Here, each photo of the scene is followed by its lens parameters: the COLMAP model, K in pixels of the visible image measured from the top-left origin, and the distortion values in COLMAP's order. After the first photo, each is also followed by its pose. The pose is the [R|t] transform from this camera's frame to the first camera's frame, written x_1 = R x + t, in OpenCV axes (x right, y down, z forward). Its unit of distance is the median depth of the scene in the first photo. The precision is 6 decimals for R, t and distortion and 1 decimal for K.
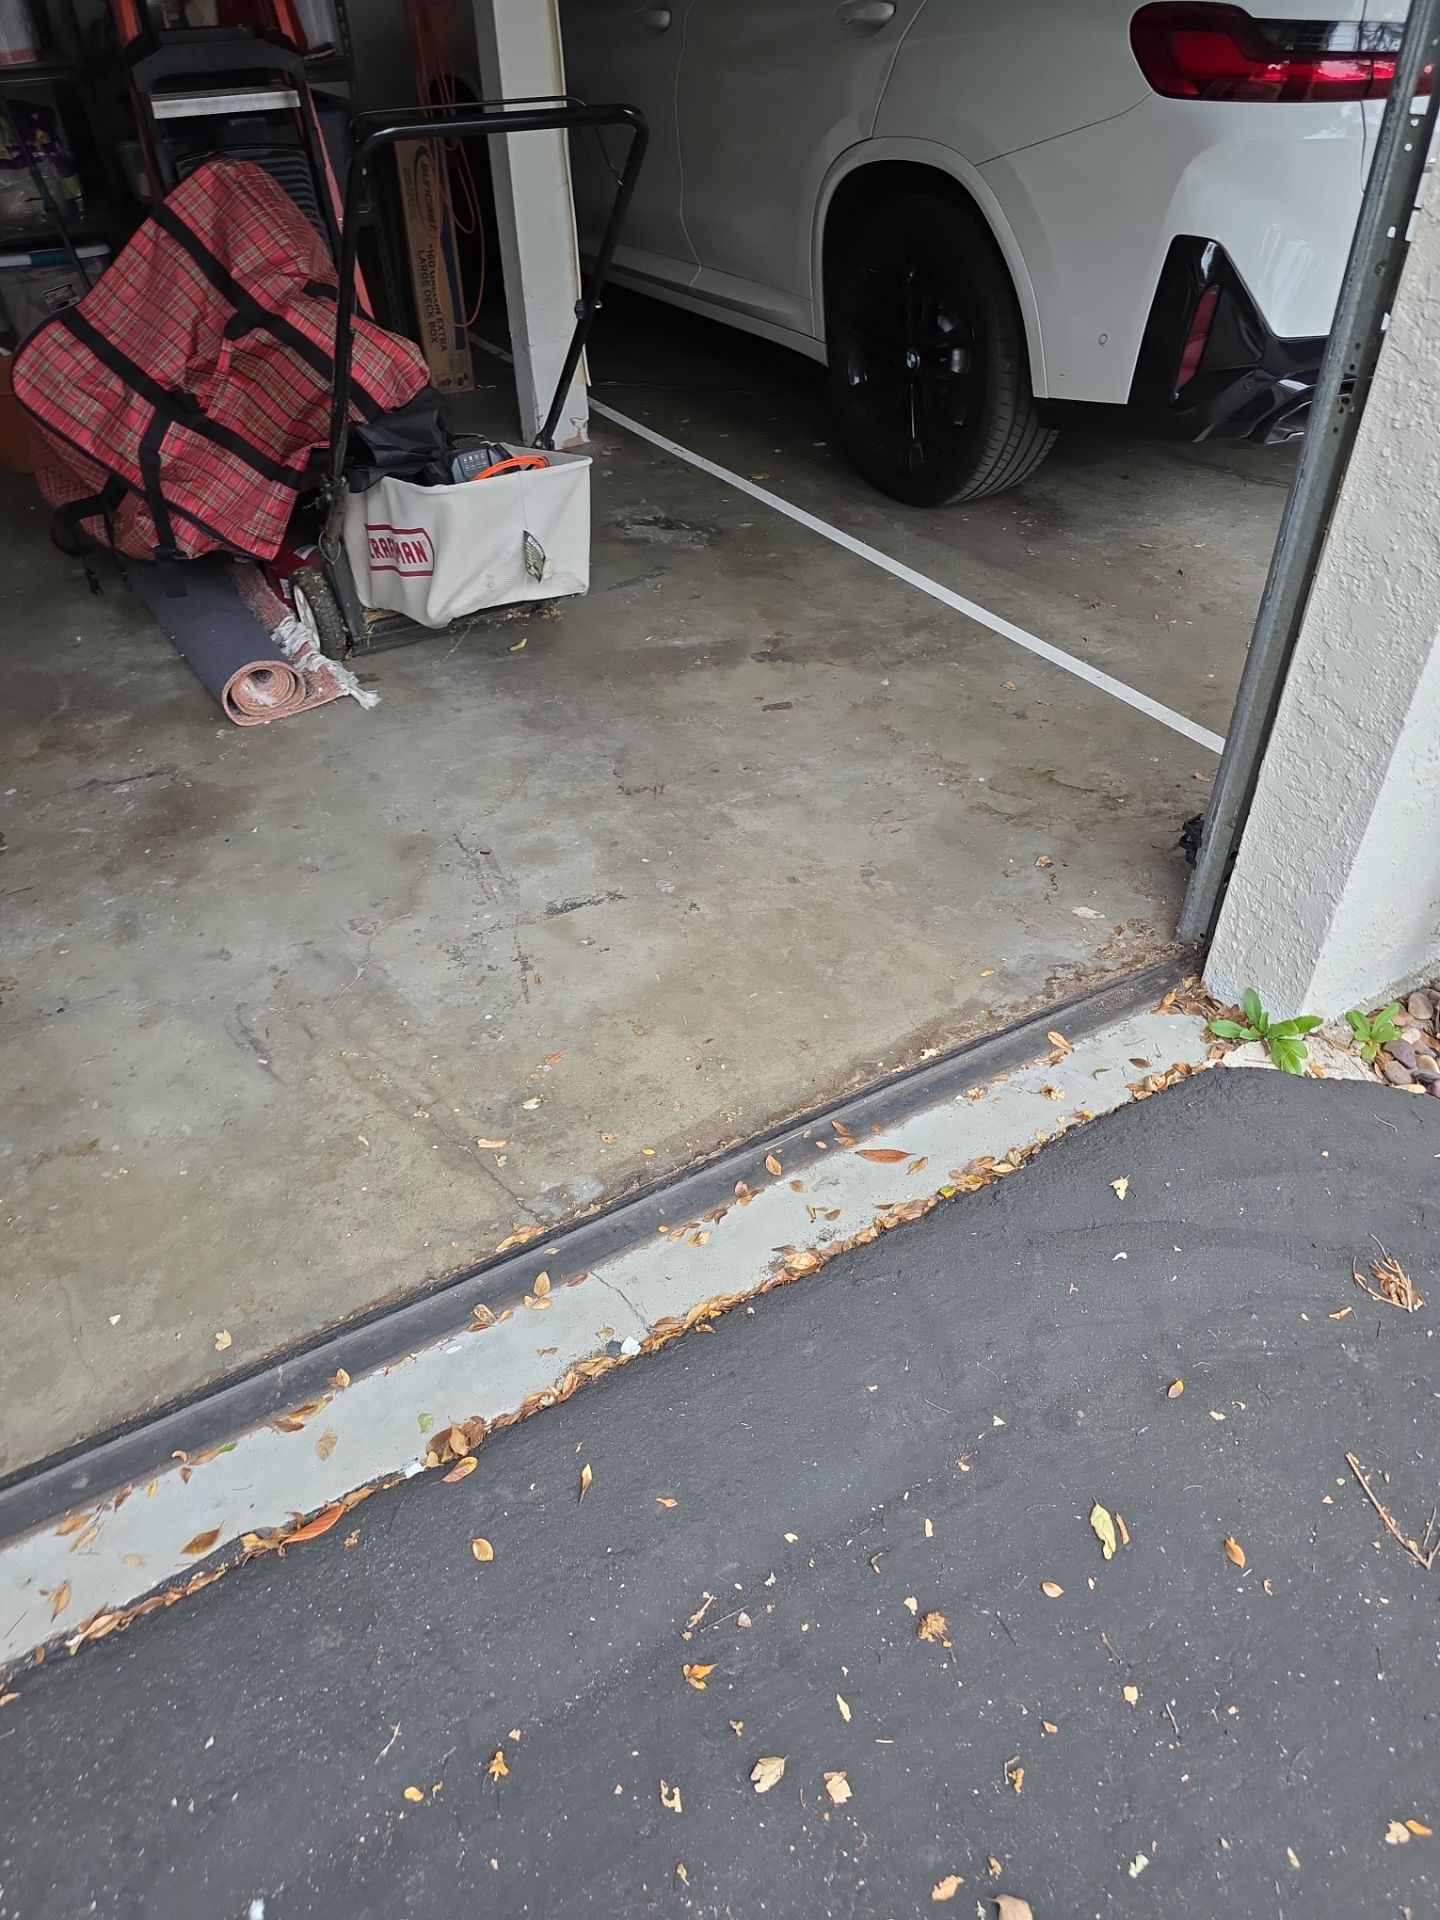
lens RADIAL K [[1324.1, 0, 735.9], [0, 1324.1, 961.1], [0, 0, 1]] dist [0.073365, -0.070030]
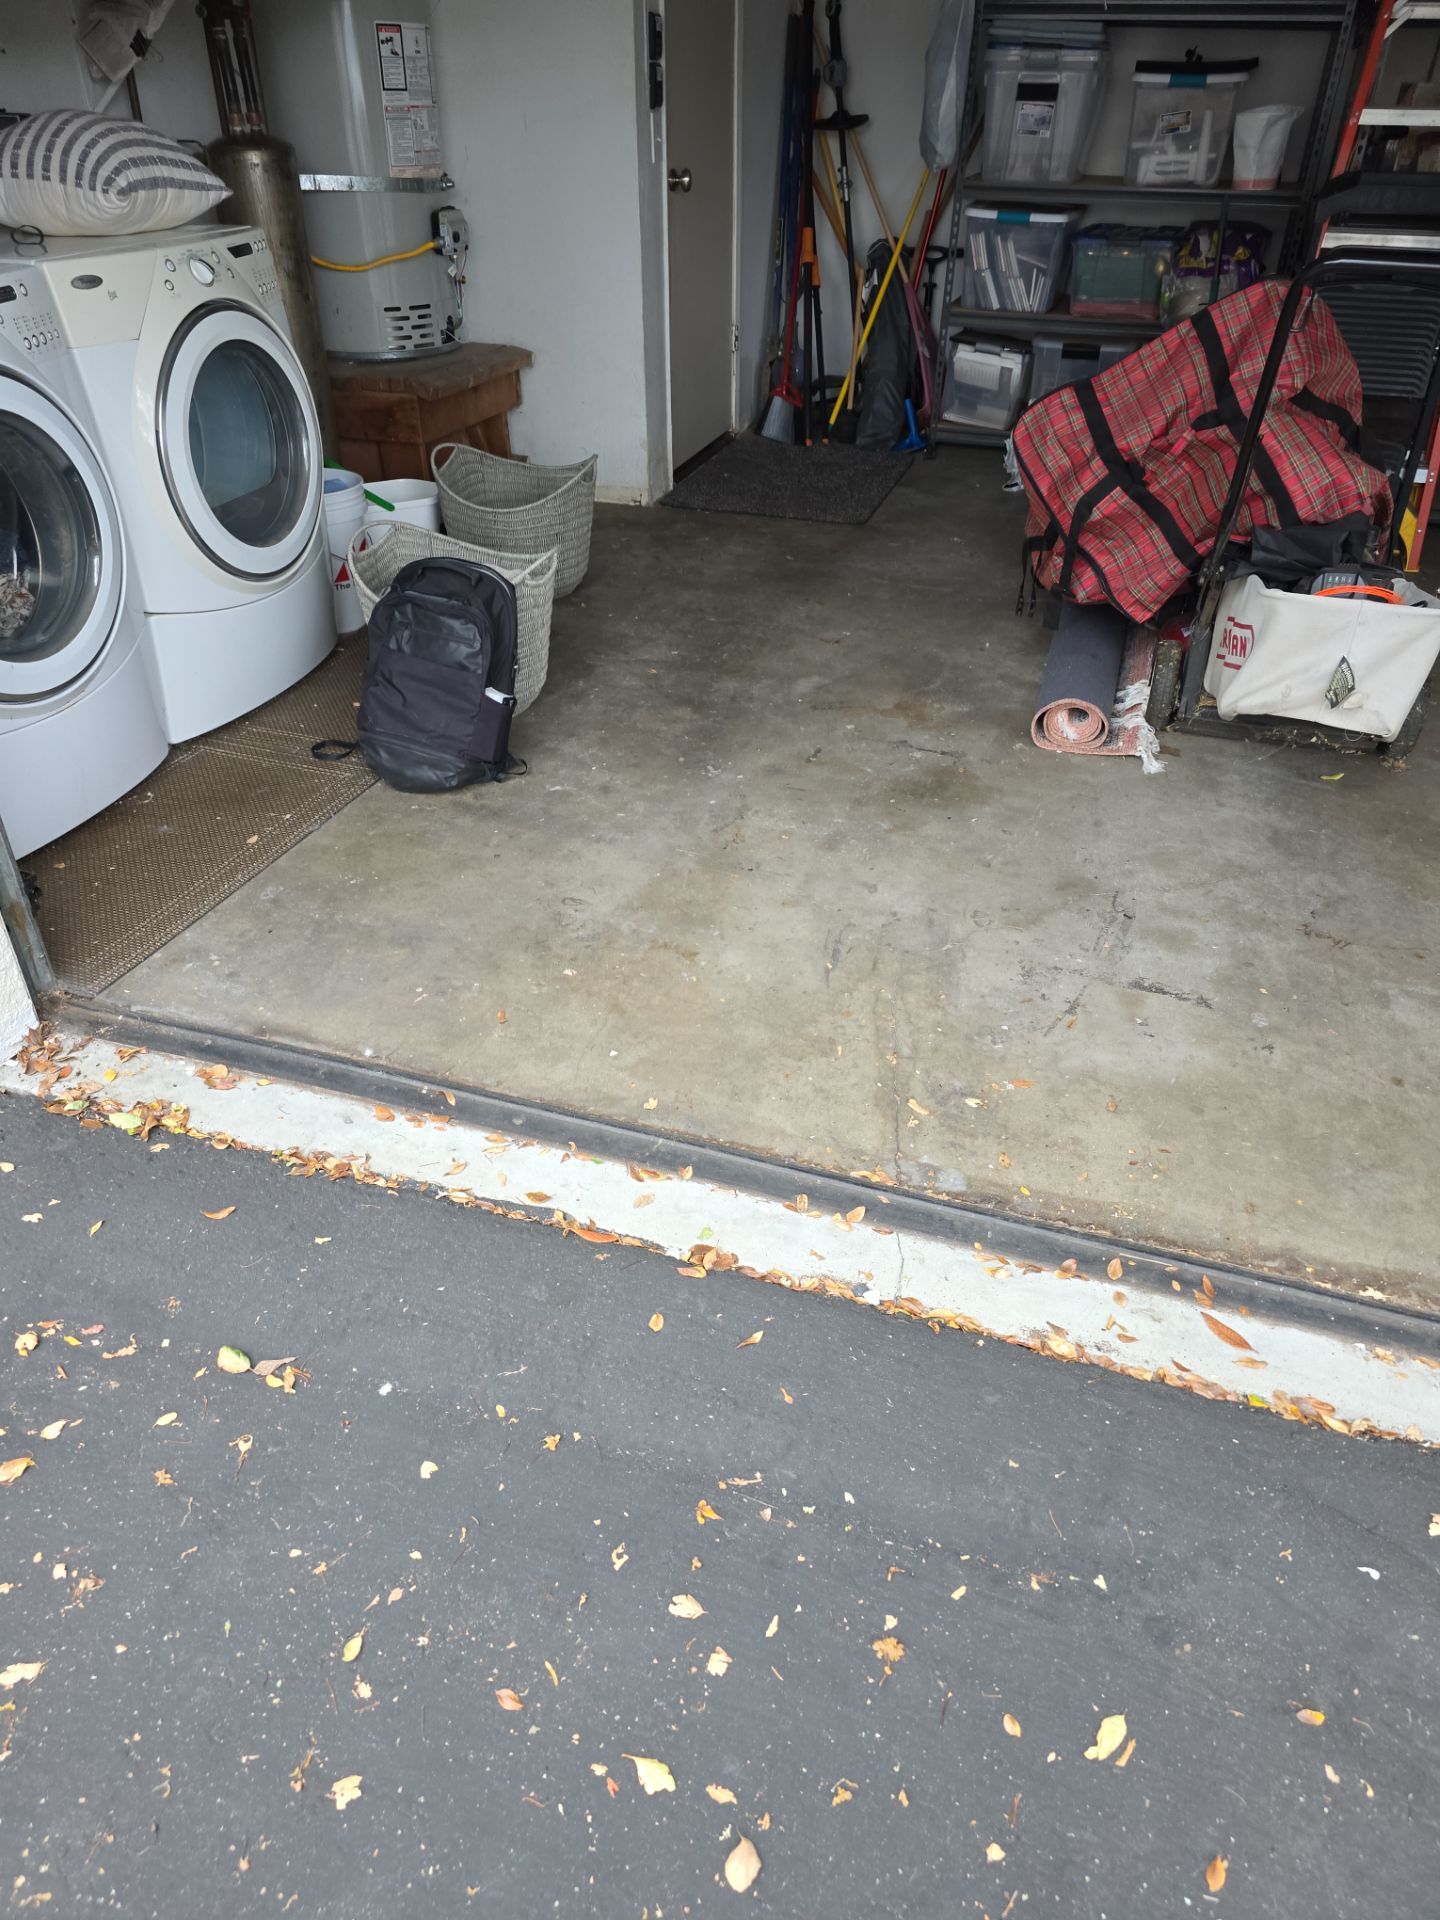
lens RADIAL K [[1324.1, 0, 703.1], [0, 1324.1, 967.2], [0, 0, 1]] dist [0.073365, -0.070030]
pose [[0.647425, 0.443844, -0.619551, 0.336636], [-0.488552, 0.865624, 0.109596, 0.001255], [0.584942, 0.231728, 0.777268, -0.000437]]
